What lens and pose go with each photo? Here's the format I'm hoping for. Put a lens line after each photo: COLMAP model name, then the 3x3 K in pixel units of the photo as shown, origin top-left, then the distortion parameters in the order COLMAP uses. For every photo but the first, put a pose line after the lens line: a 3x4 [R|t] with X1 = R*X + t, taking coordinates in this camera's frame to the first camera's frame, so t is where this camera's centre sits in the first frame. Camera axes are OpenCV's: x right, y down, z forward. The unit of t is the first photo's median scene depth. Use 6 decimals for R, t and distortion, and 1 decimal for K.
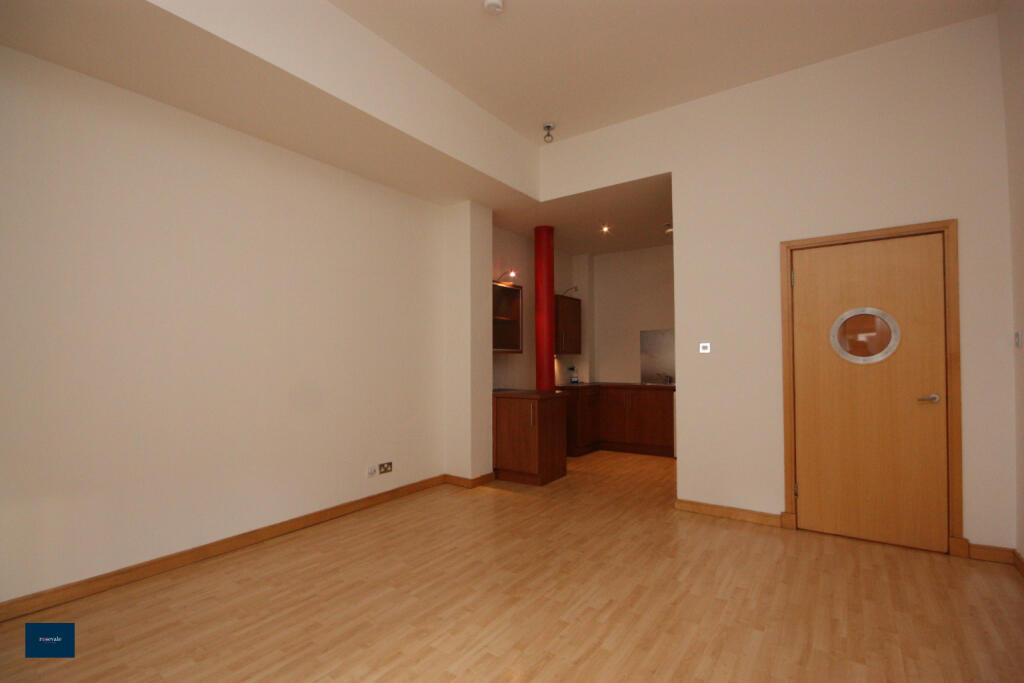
lens RADIAL K [[475.7, 0, 502.1], [0, 475.7, 348.2], [0, 0, 1]] dist [-0.004031, 0.002207]
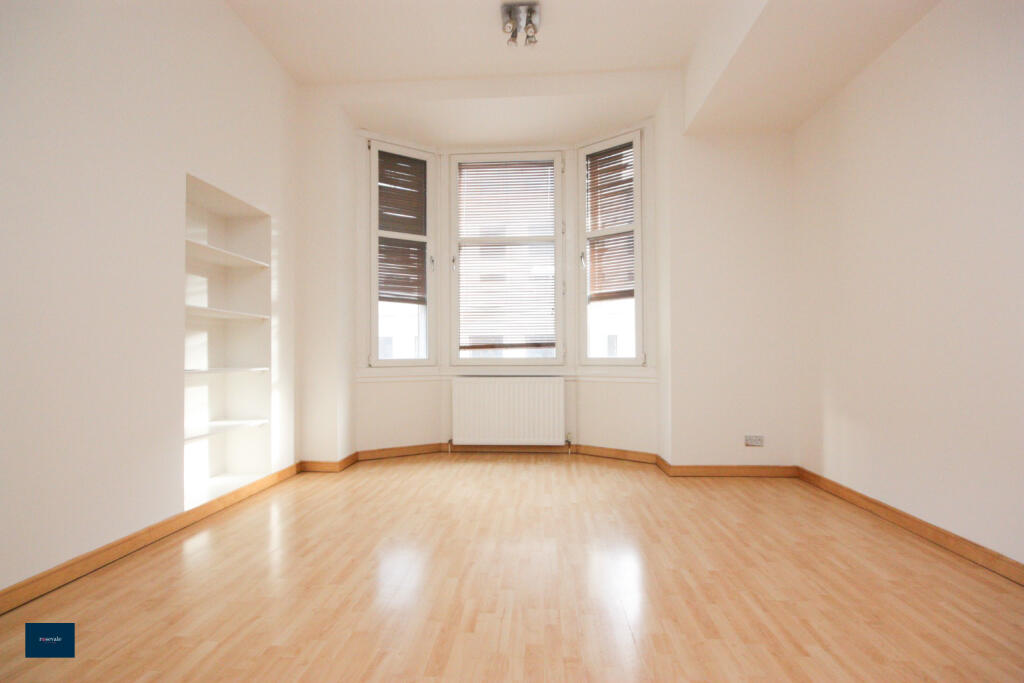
lens RADIAL K [[475.7, 0, 513.9], [0, 475.7, 345.6], [0, 0, 1]] dist [-0.004031, 0.002207]
pose [[-0.844654, 0.000533, -0.535313, 0.544213], [0.023799, 0.999048, -0.036557, 0.135967], [0.534784, -0.043618, -0.843863, 1.619171]]
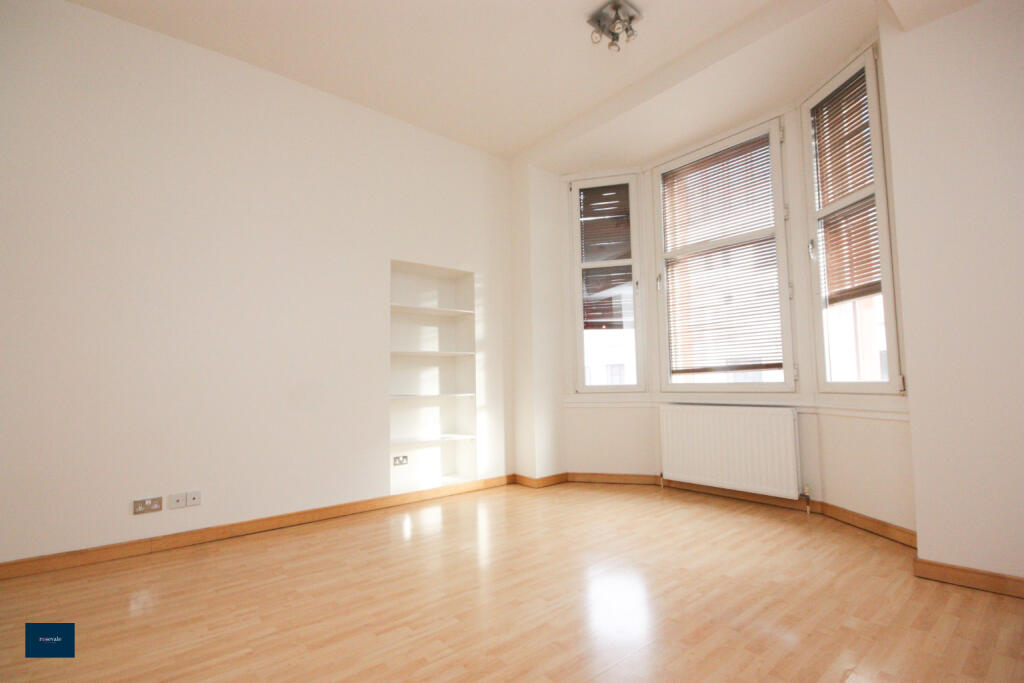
lens RADIAL K [[475.7, 0, 511.3], [0, 475.7, 347.0], [0, 0, 1]] dist [-0.004031, 0.002207]
pose [[-0.970154, 0.043563, 0.238544, -0.190085], [0.020558, 0.994965, -0.098093, 0.136019], [-0.241616, -0.090261, -0.966165, 1.727207]]
